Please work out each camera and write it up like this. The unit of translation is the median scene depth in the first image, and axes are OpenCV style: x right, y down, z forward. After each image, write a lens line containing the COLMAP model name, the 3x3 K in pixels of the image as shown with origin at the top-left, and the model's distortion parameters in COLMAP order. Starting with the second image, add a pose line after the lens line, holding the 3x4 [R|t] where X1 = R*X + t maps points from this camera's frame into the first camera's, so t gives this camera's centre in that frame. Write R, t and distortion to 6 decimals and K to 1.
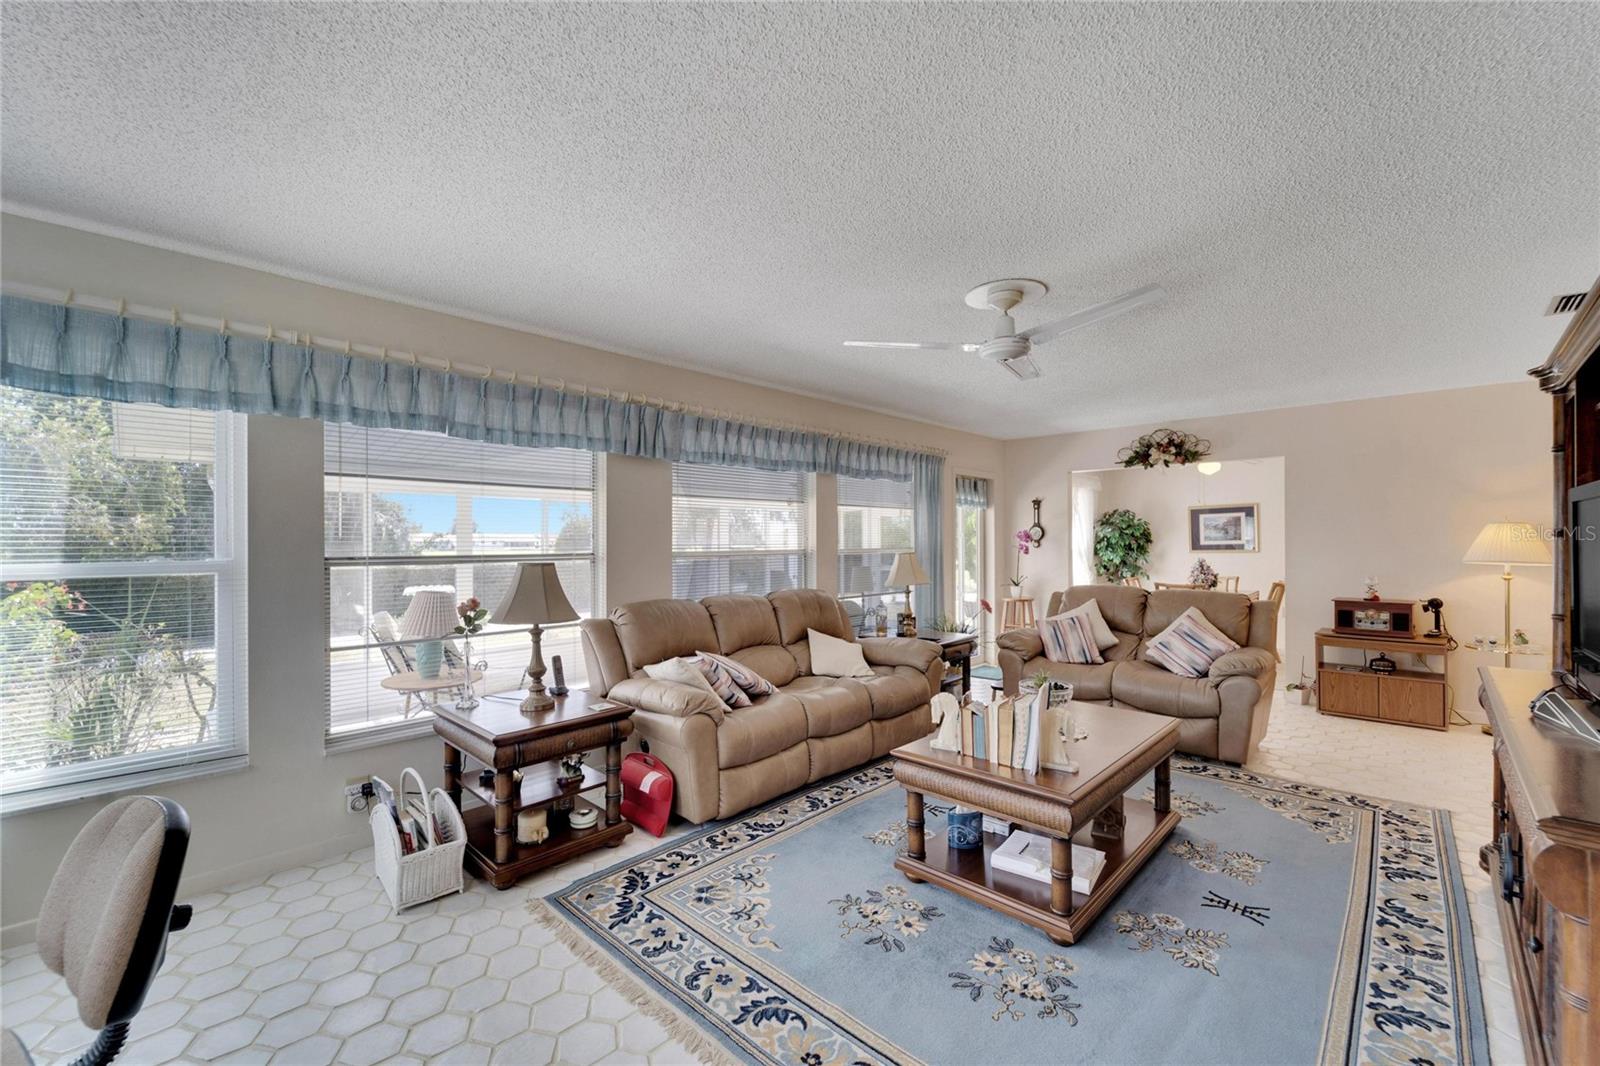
lens RADIAL K [[652.3, 0, 799.2], [0, 652.3, 544.1], [0, 0, 1]] dist [0.003214, -0.000817]
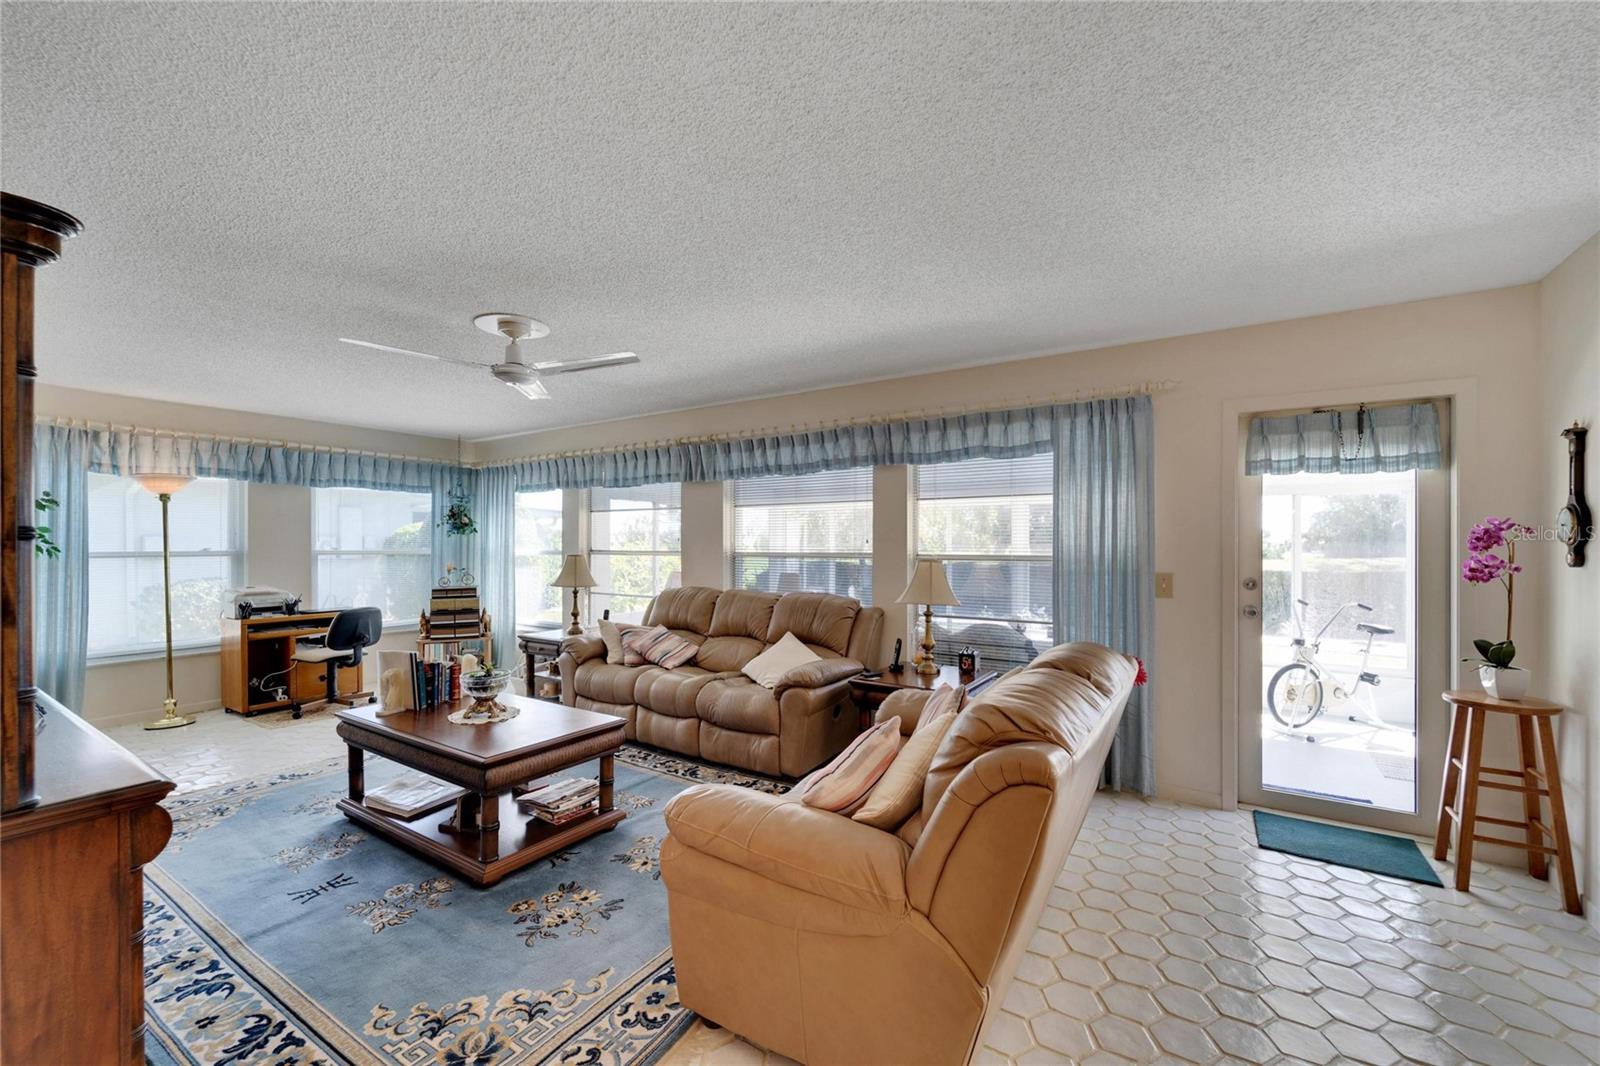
lens RADIAL K [[652.3, 0, 800.8], [0, 652.3, 541.6], [0, 0, 1]] dist [0.003214, -0.000817]
pose [[0.178961, 0.003608, -0.983850, 1.411323], [-0.005130, 0.999983, 0.002734, -0.015118], [0.983843, 0.004558, 0.178977, 1.196201]]
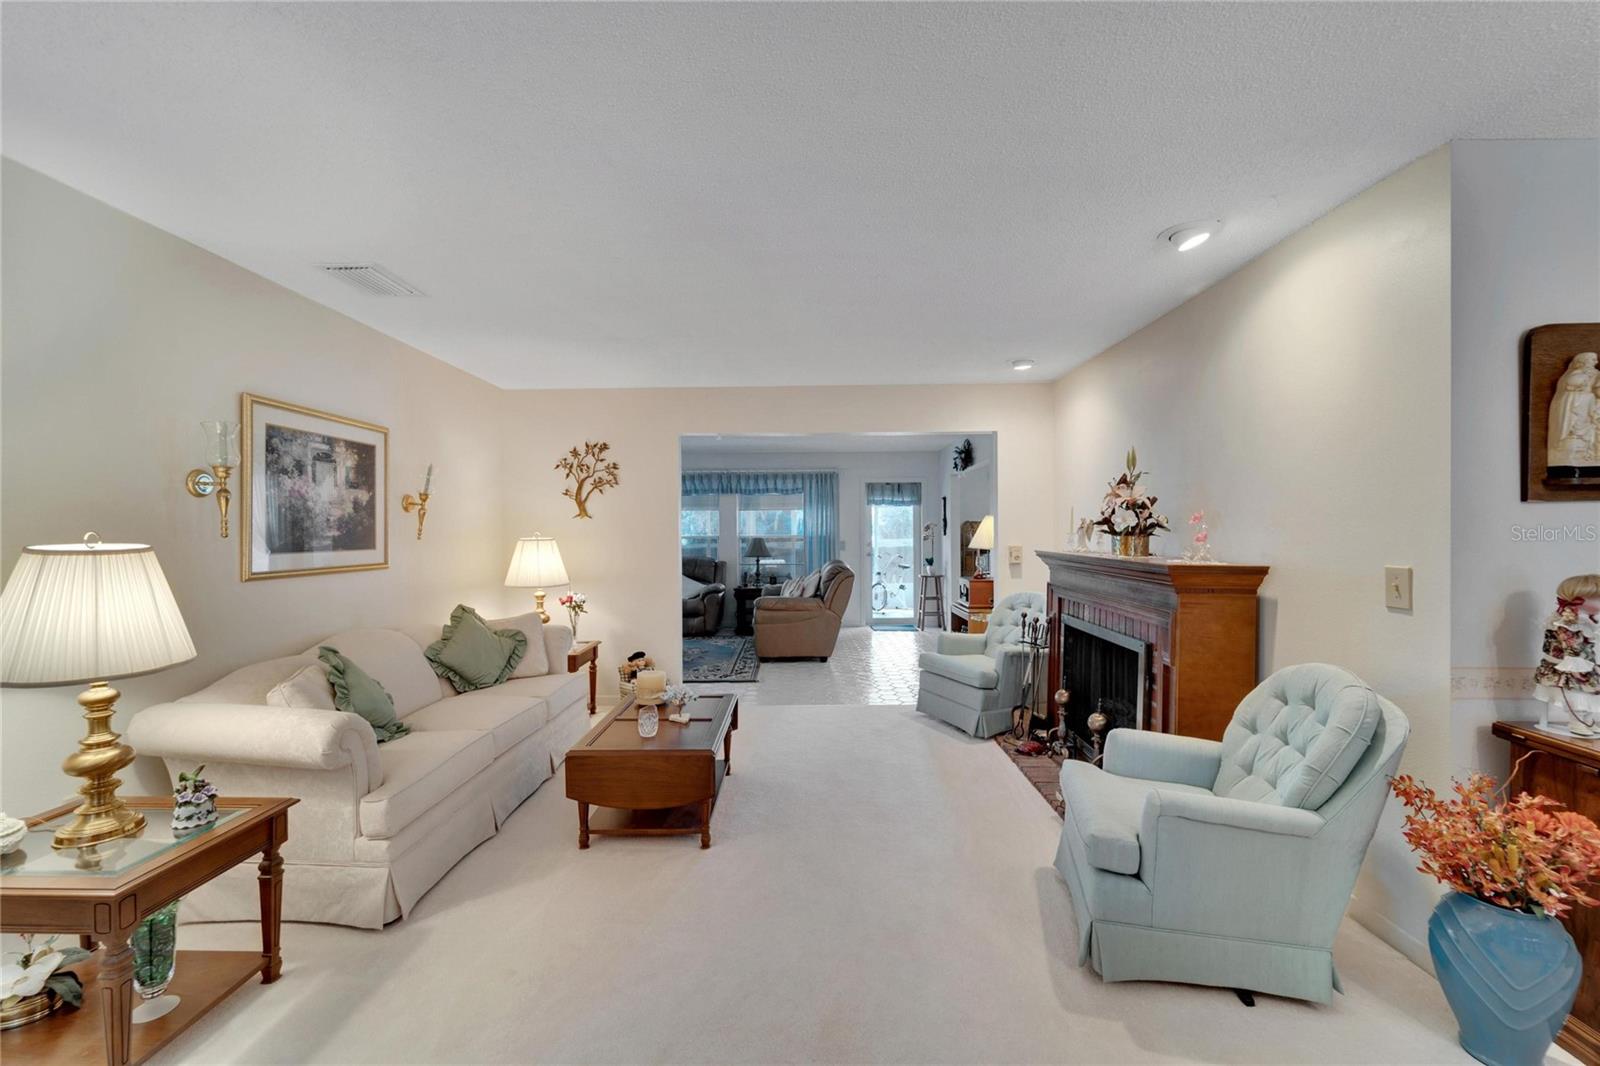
lens RADIAL K [[652.3, 0, 803.2], [0, 652.3, 532.7], [0, 0, 1]] dist [0.003214, -0.000817]
pose [[0.674693, 0.000130, -0.738098, 2.477545], [0.001731, 0.999997, 0.001759, -0.005402], [0.738096, -0.002465, 0.674691, -0.106603]]
